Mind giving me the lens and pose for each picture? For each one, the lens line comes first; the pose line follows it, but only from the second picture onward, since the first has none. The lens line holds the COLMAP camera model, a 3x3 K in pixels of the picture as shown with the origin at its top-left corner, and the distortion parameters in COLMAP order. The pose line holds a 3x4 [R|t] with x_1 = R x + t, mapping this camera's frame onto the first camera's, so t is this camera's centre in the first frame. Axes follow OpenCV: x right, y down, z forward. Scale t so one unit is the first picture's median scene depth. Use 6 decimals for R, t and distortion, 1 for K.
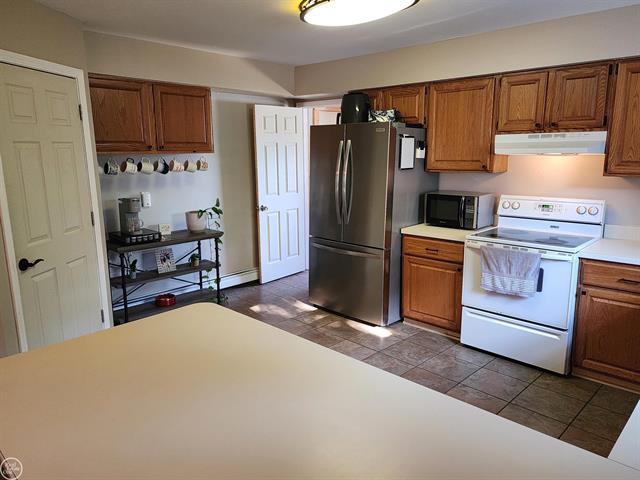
lens RADIAL K [[446.0, 0, 322.5], [0, 446.0, 235.8], [0, 0, 1]] dist [0.002780, -0.010494]
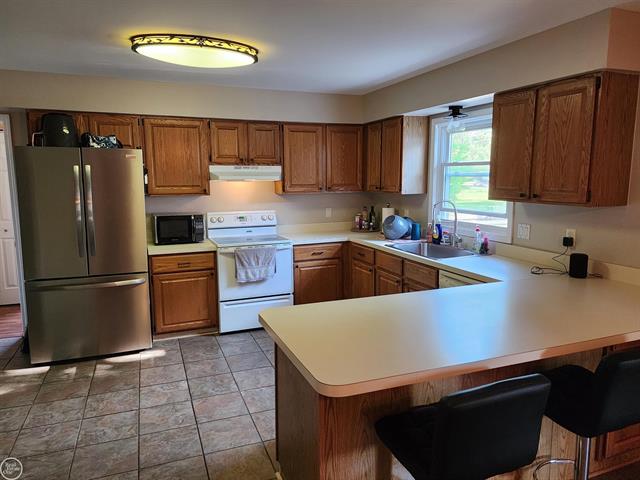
lens RADIAL K [[446.0, 0, 324.4], [0, 446.0, 239.6], [0, 0, 1]] dist [0.002780, -0.010494]
pose [[0.377029, -0.120459, 0.918335, -0.700879], [0.169889, 0.983679, 0.059282, -0.038012], [-0.910487, 0.133664, 0.391340, 0.233453]]
